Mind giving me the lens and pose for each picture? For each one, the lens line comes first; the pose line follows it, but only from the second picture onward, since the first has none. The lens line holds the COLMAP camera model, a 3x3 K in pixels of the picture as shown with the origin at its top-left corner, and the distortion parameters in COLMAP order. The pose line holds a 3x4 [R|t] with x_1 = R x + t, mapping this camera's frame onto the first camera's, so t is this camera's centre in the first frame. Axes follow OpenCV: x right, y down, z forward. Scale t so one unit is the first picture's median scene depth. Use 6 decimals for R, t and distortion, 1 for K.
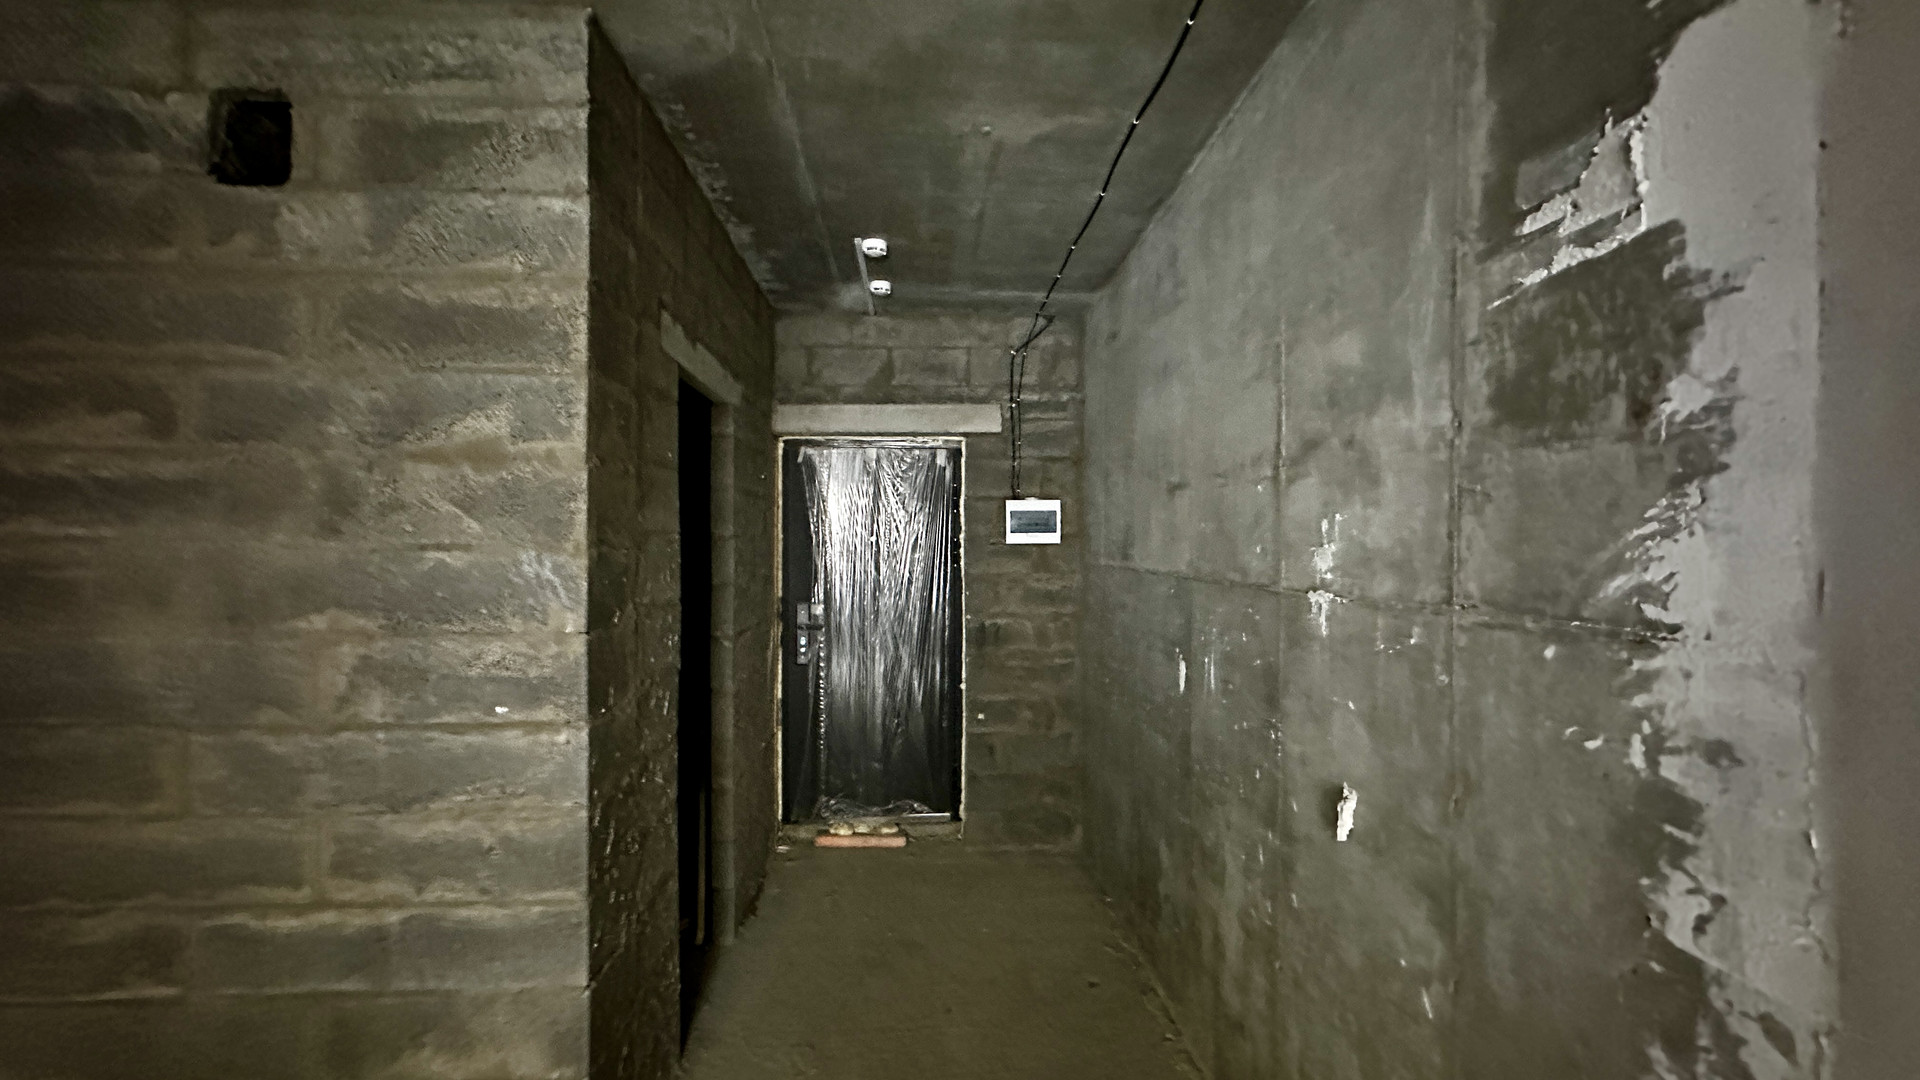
lens RADIAL K [[760.9, 0, 960.0], [0, 760.9, 540.0], [0, 0, 1]] dist [-0.001521, -0.000177]
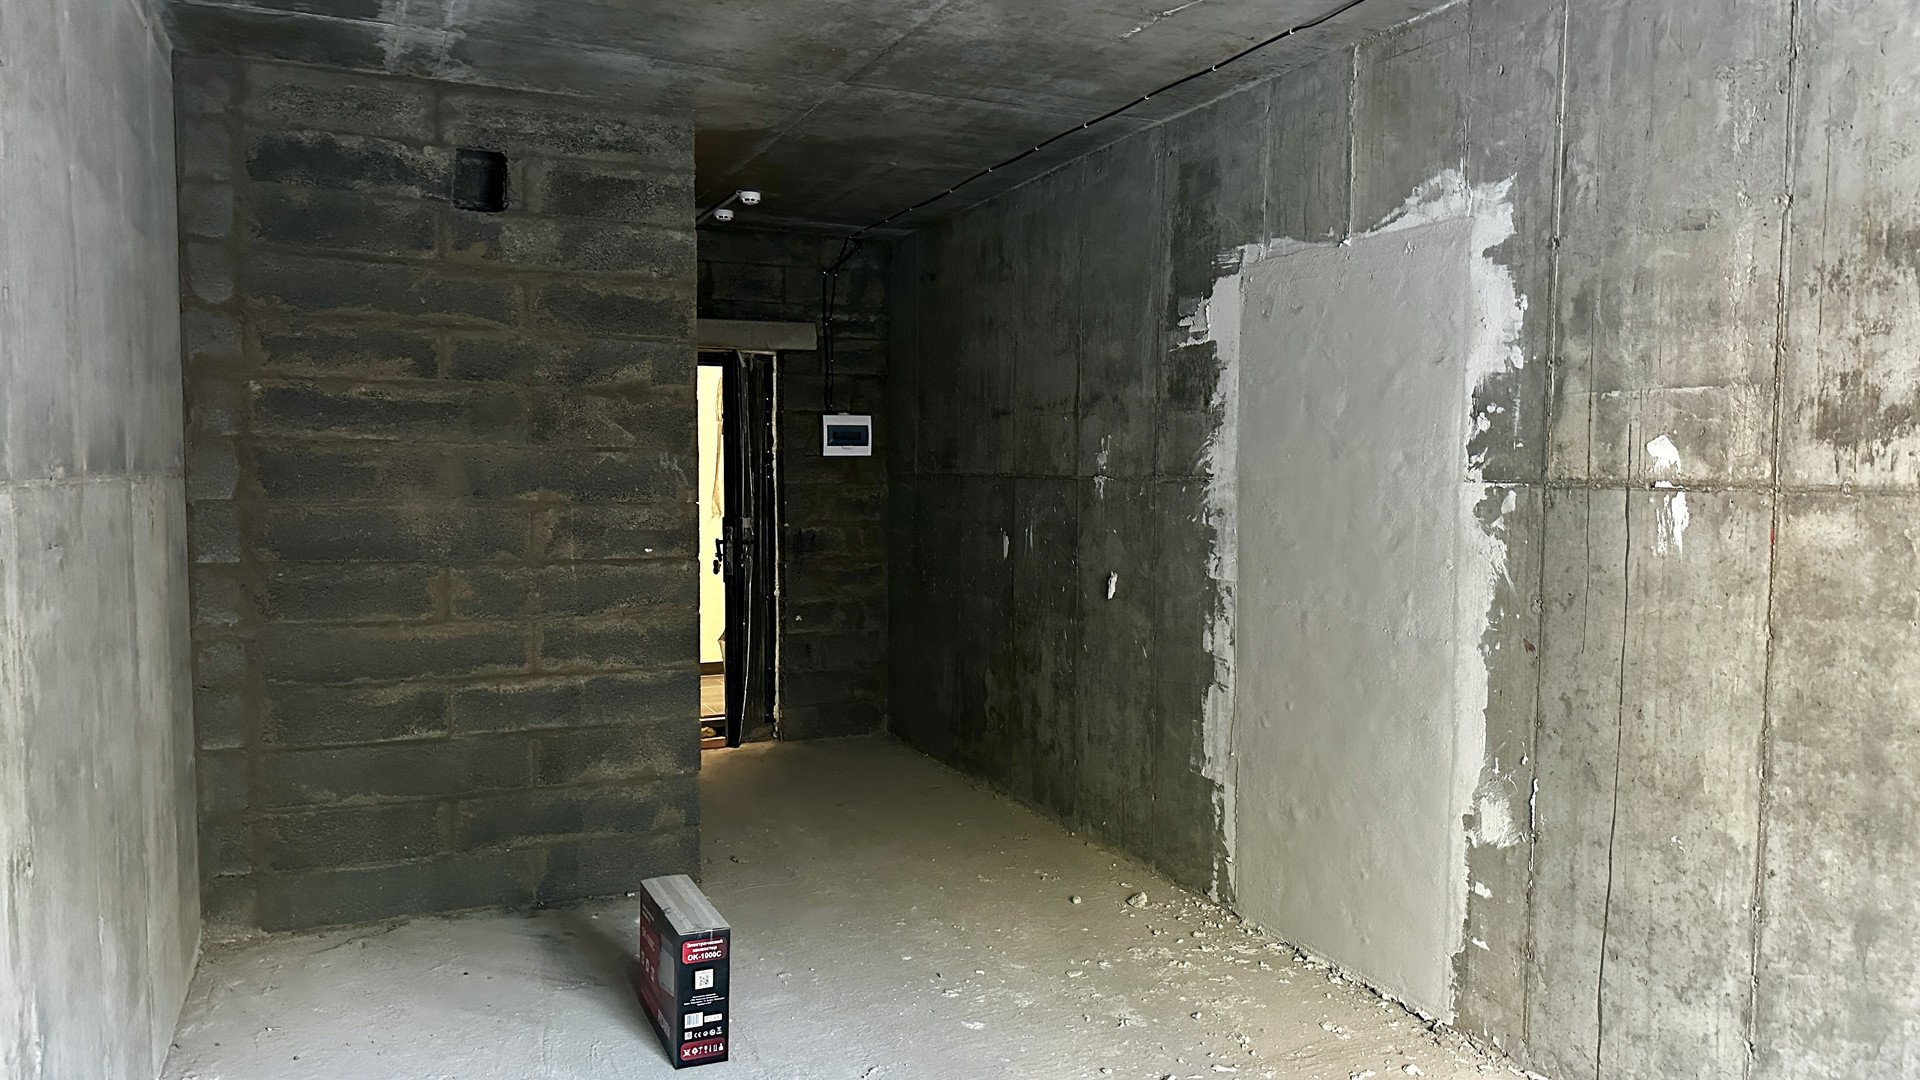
lens RADIAL K [[1316.8, 0, 964.3], [0, 1316.8, 549.6], [0, 0, 1]] dist [0.066302, -0.107452]
pose [[0.930948, -0.020927, 0.364551, -1.008776], [-0.002604, 0.997950, 0.063938, 0.040523], [-0.365142, -0.060472, 0.928986, -1.872860]]
